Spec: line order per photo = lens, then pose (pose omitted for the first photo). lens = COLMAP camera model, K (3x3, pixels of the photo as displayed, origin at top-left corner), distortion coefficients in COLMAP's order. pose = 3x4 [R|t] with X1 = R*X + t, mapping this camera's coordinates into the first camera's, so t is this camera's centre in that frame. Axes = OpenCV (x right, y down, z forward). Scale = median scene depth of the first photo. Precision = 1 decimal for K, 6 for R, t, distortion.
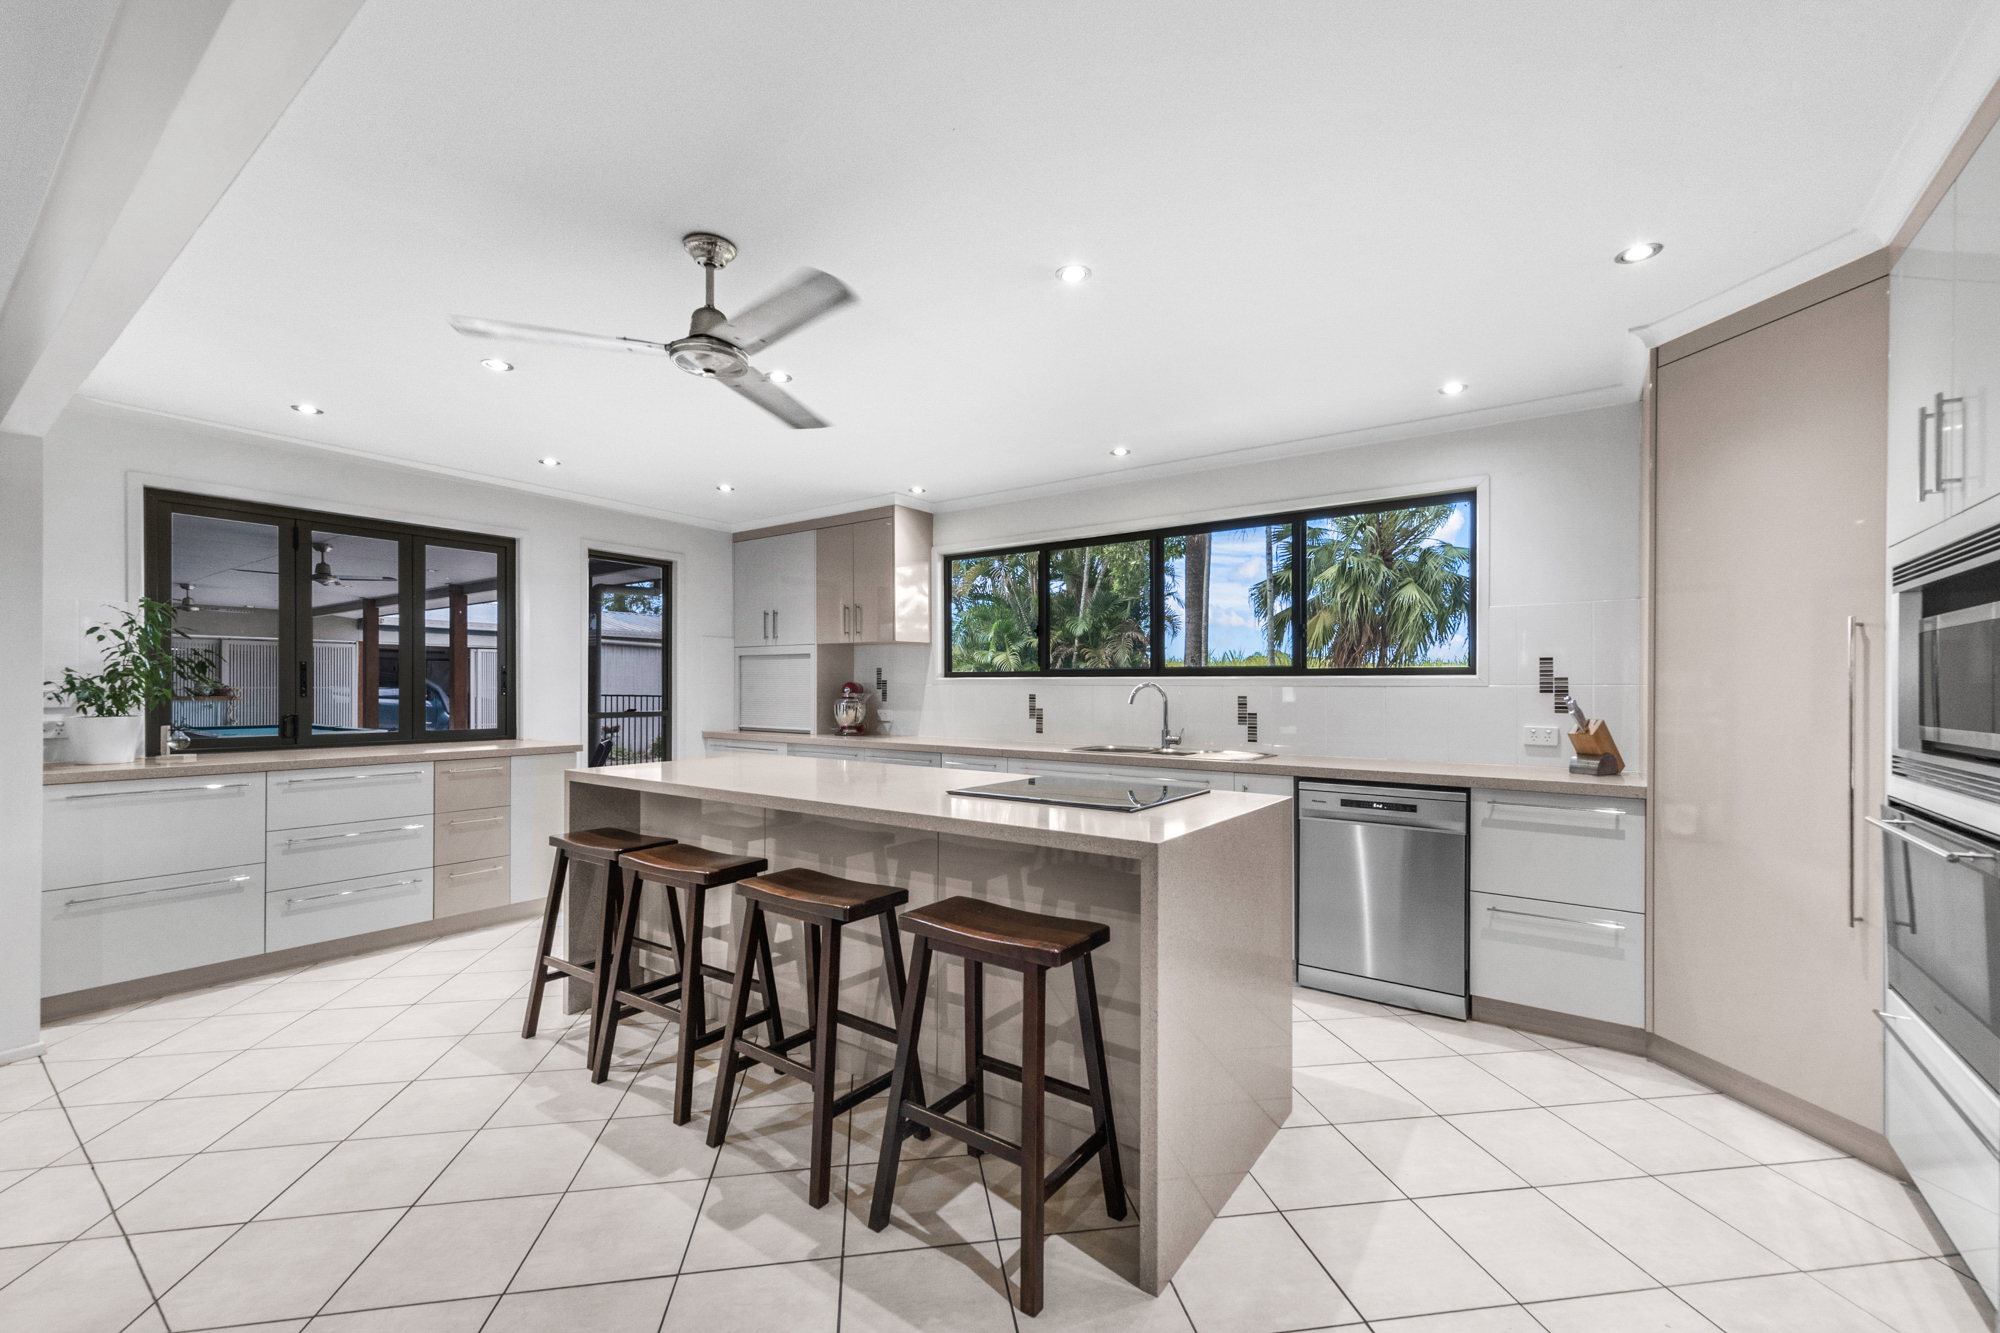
lens RADIAL K [[809.4, 0, 1026.1], [0, 809.4, 690.7], [0, 0, 1]] dist [0.003141, 0.001349]
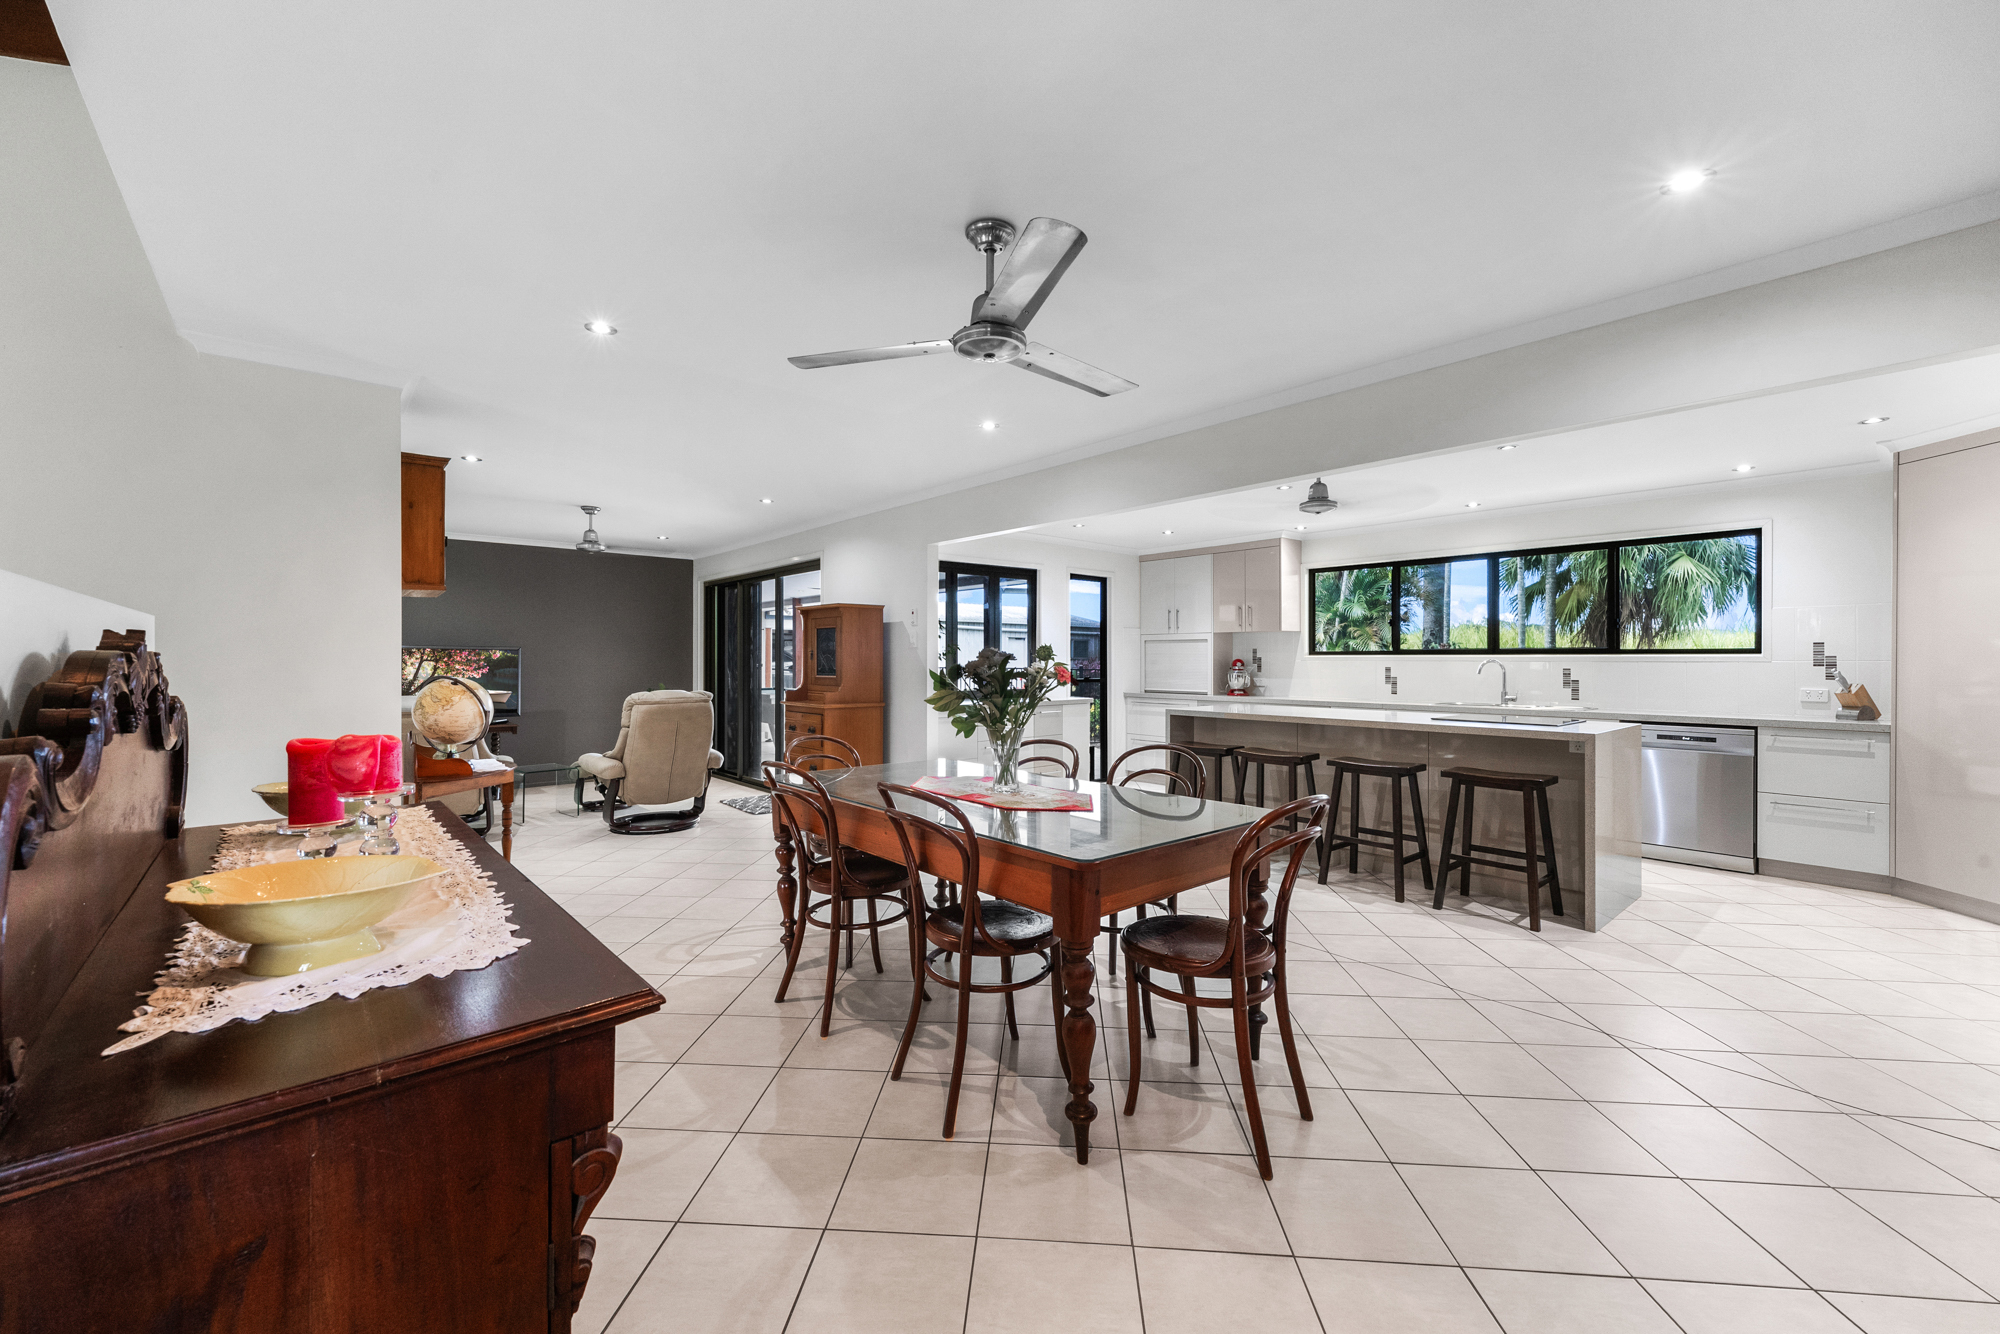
lens RADIAL K [[809.4, 0, 997.8], [0, 809.4, 665.1], [0, 0, 1]] dist [0.003141, 0.001349]
pose [[0.970759, -0.001639, -0.240049, -0.375587], [0.002462, 0.999992, 0.003128, -0.006094], [0.240042, -0.003628, 0.970756, -0.658372]]
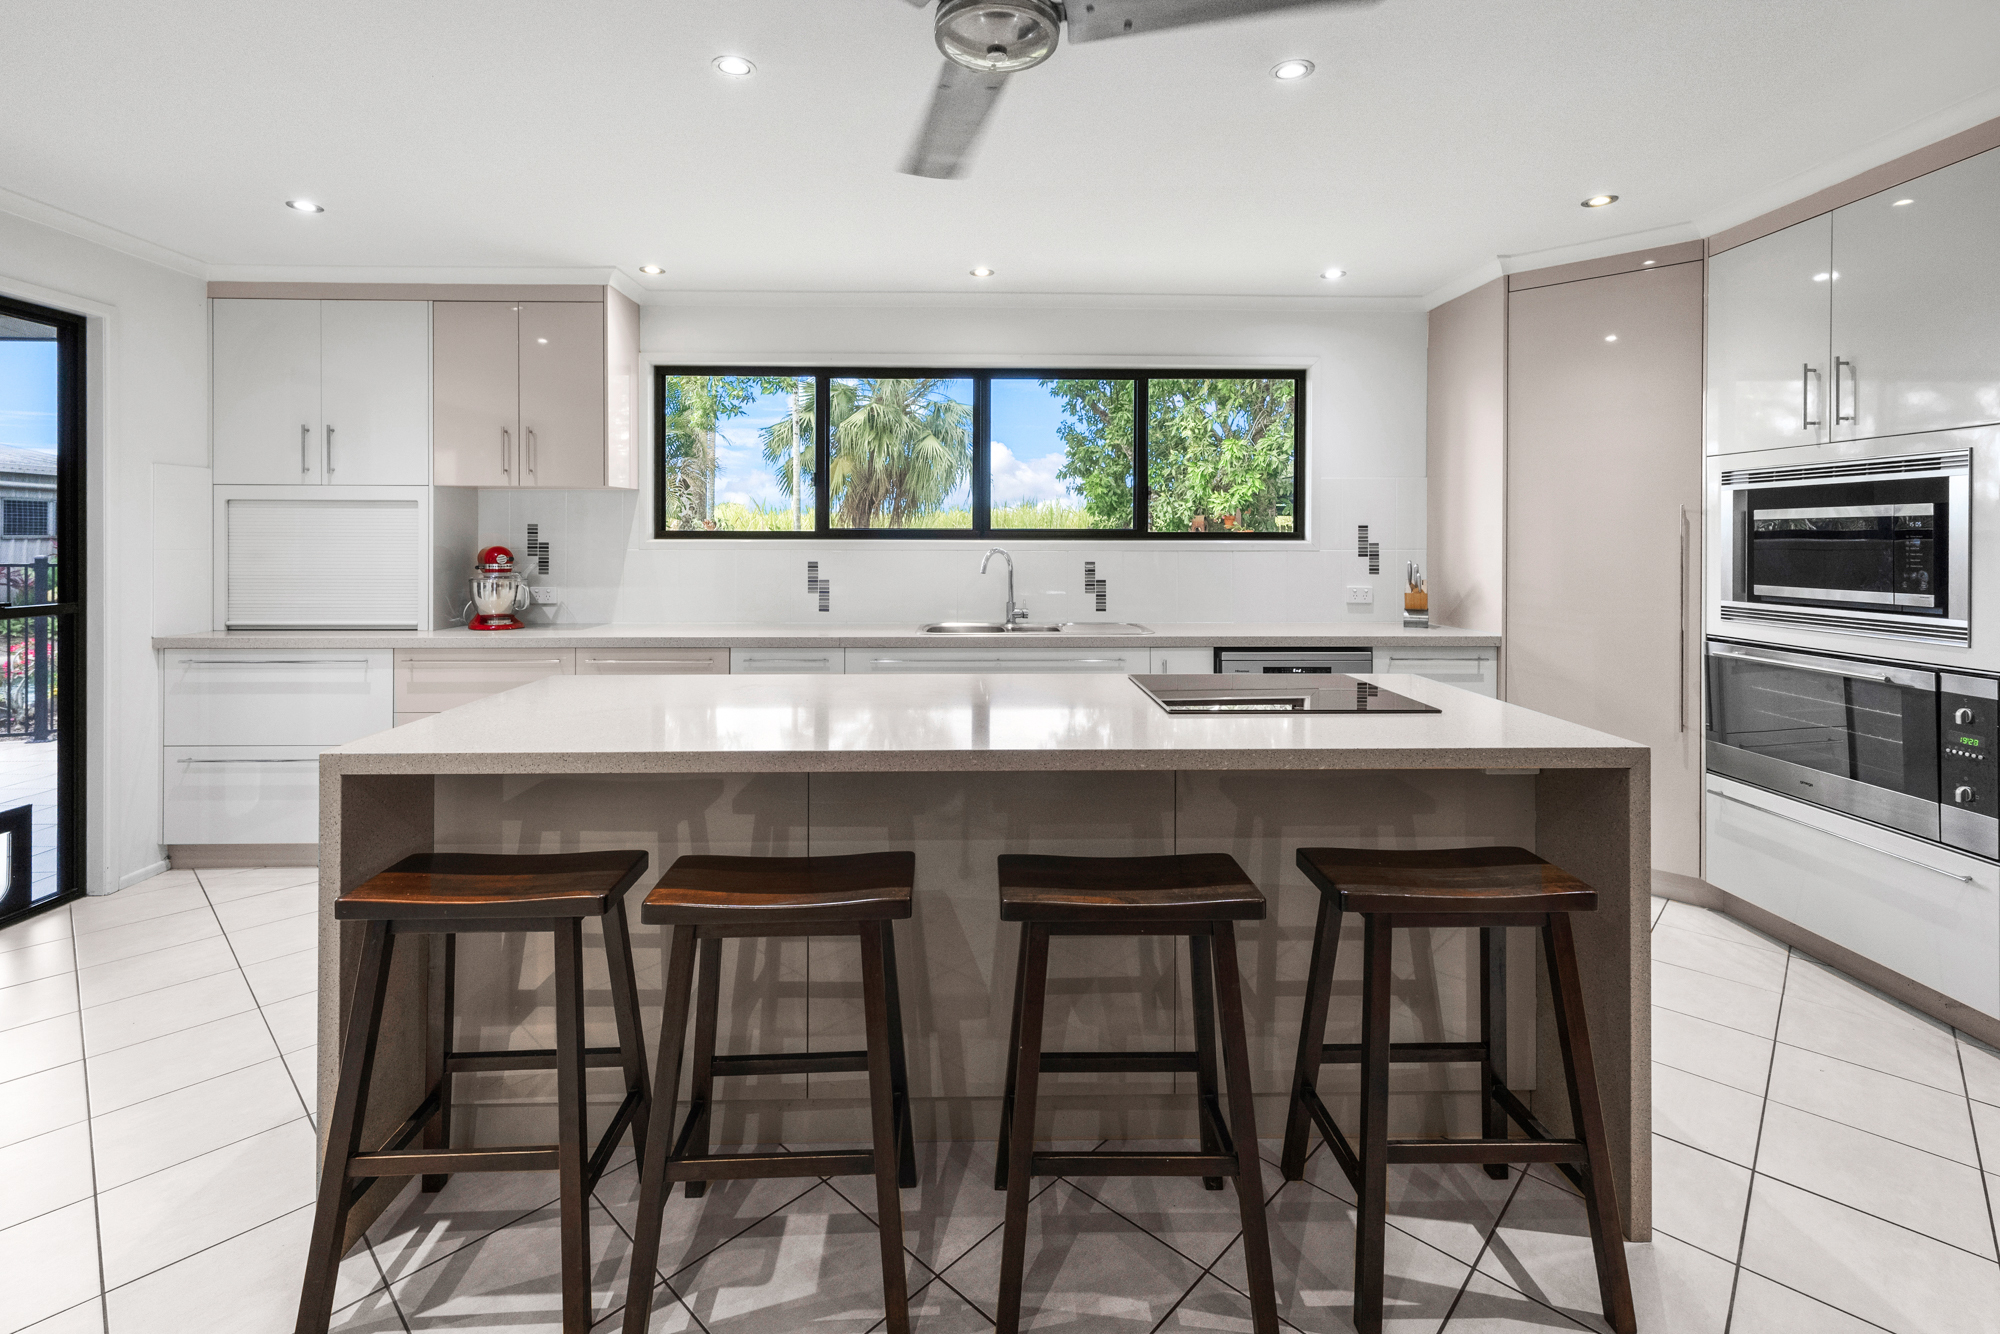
lens RADIAL K [[902.3, 0, 990.2], [0, 902.3, 540.8], [0, 0, 1]] dist [0.004714, 0.000678]
pose [[0.800514, -0.003304, 0.599305, -0.437766], [0.003313, 0.999994, 0.001088, -0.018636], [-0.599305, 0.001114, 0.800520, 0.250651]]
